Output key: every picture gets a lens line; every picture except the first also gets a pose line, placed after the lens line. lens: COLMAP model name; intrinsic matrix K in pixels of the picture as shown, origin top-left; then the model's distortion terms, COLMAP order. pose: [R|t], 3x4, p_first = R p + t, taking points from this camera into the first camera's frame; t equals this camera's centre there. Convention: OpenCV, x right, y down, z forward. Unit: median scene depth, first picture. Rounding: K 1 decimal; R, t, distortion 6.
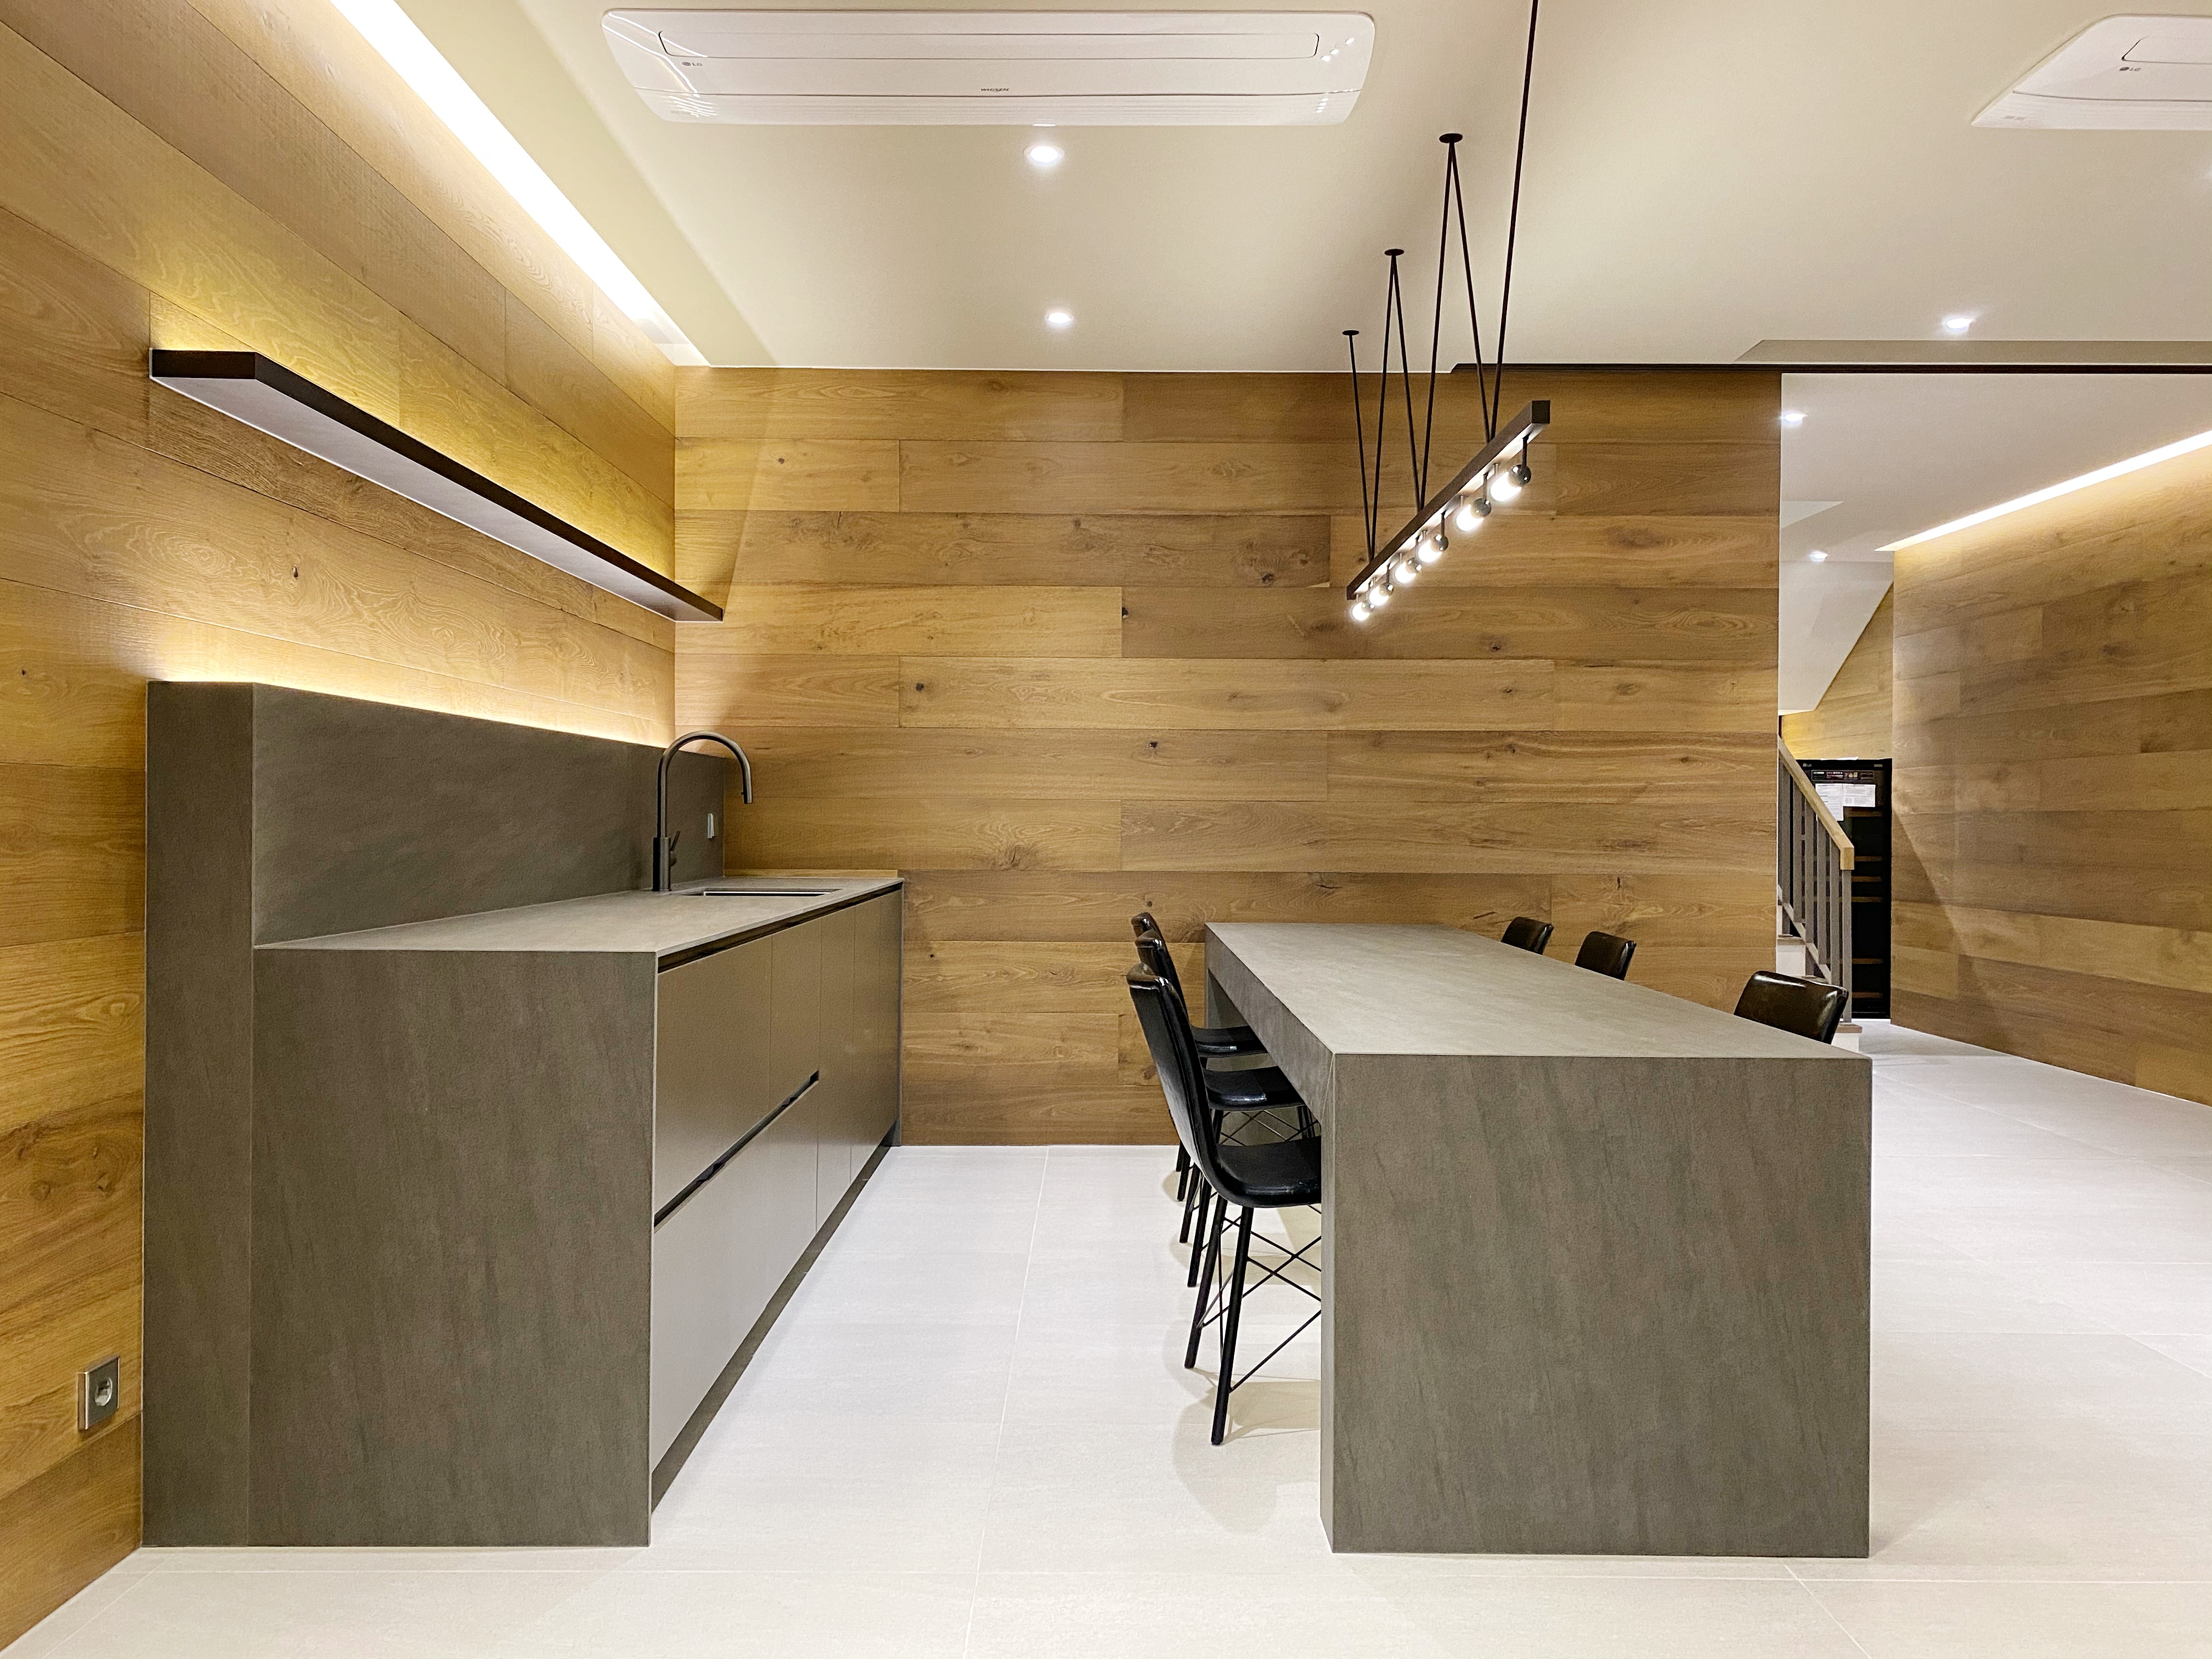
lens RADIAL K [[1683.3, 0, 1106.0], [0, 1683.3, 829.5], [0, 0, 1]] dist [0.088952, -0.154845]
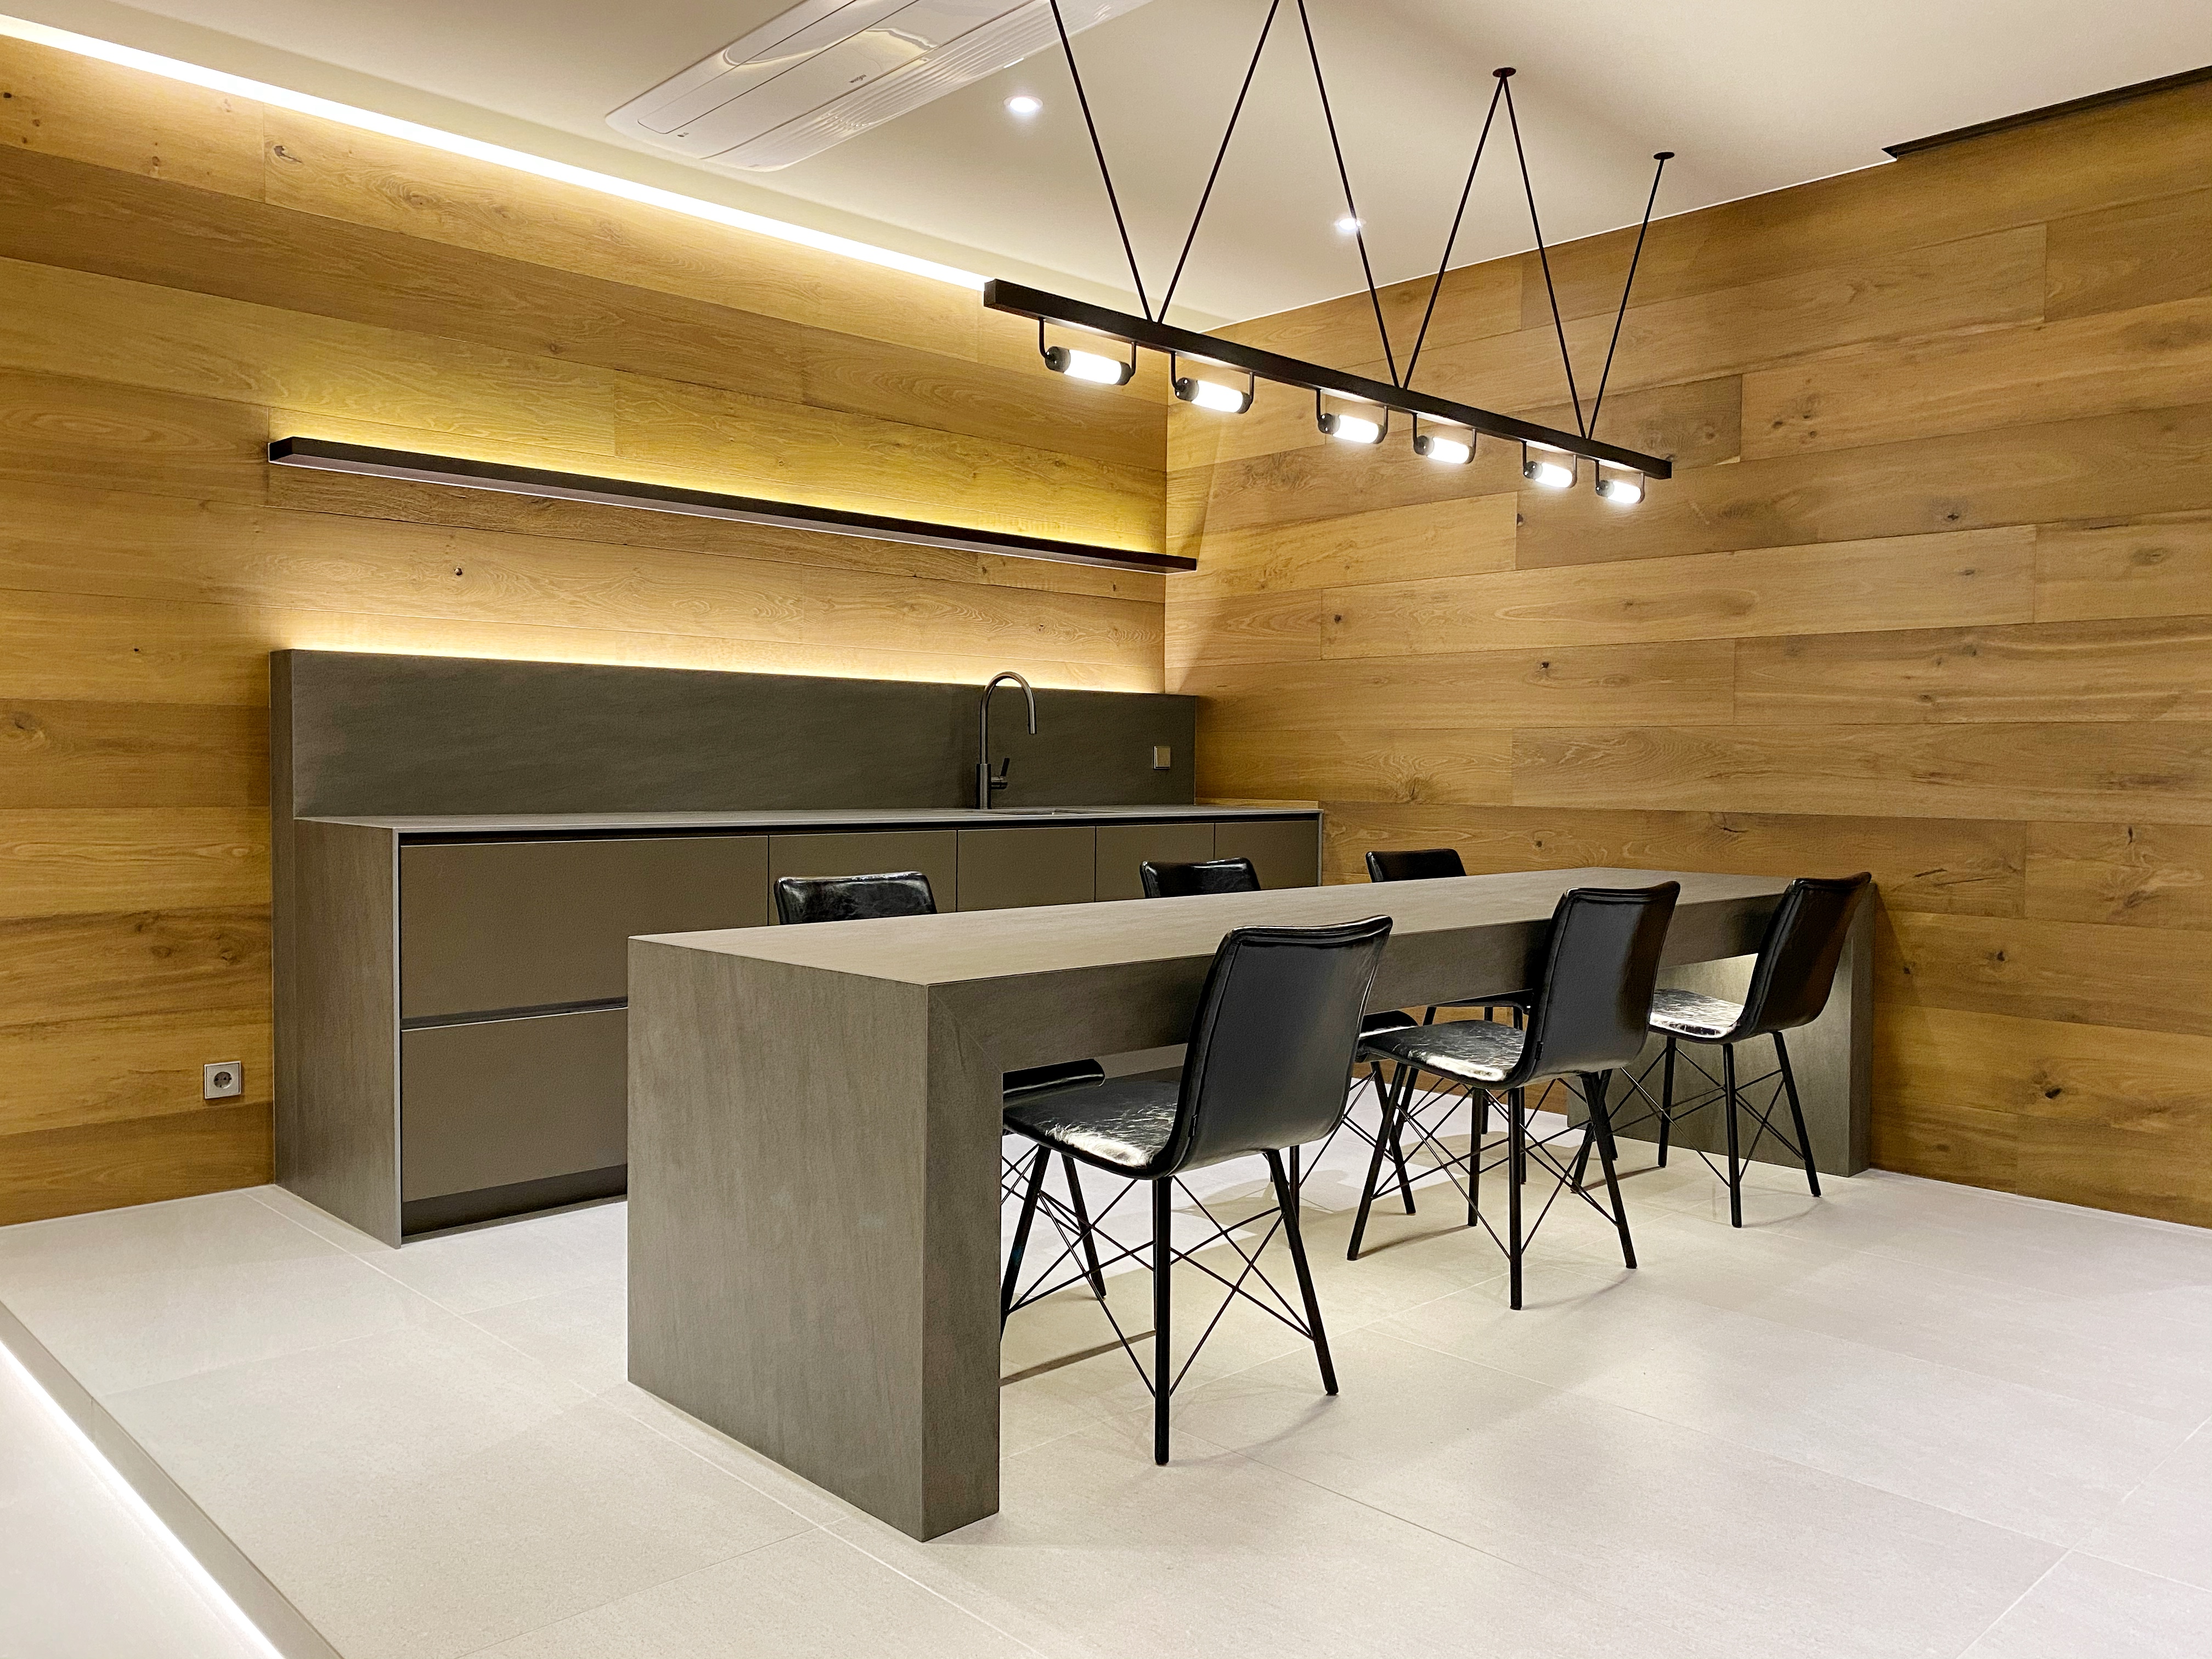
lens RADIAL K [[1683.3, 0, 1106.0], [0, 1683.3, 829.5], [0, 0, 1]] dist [0.088952, -0.154845]
pose [[0.684534, 0.028004, -0.728442, 0.526711], [-0.009055, 0.999511, 0.029916, 0.011871], [0.728924, -0.013883, 0.684453, 0.213478]]
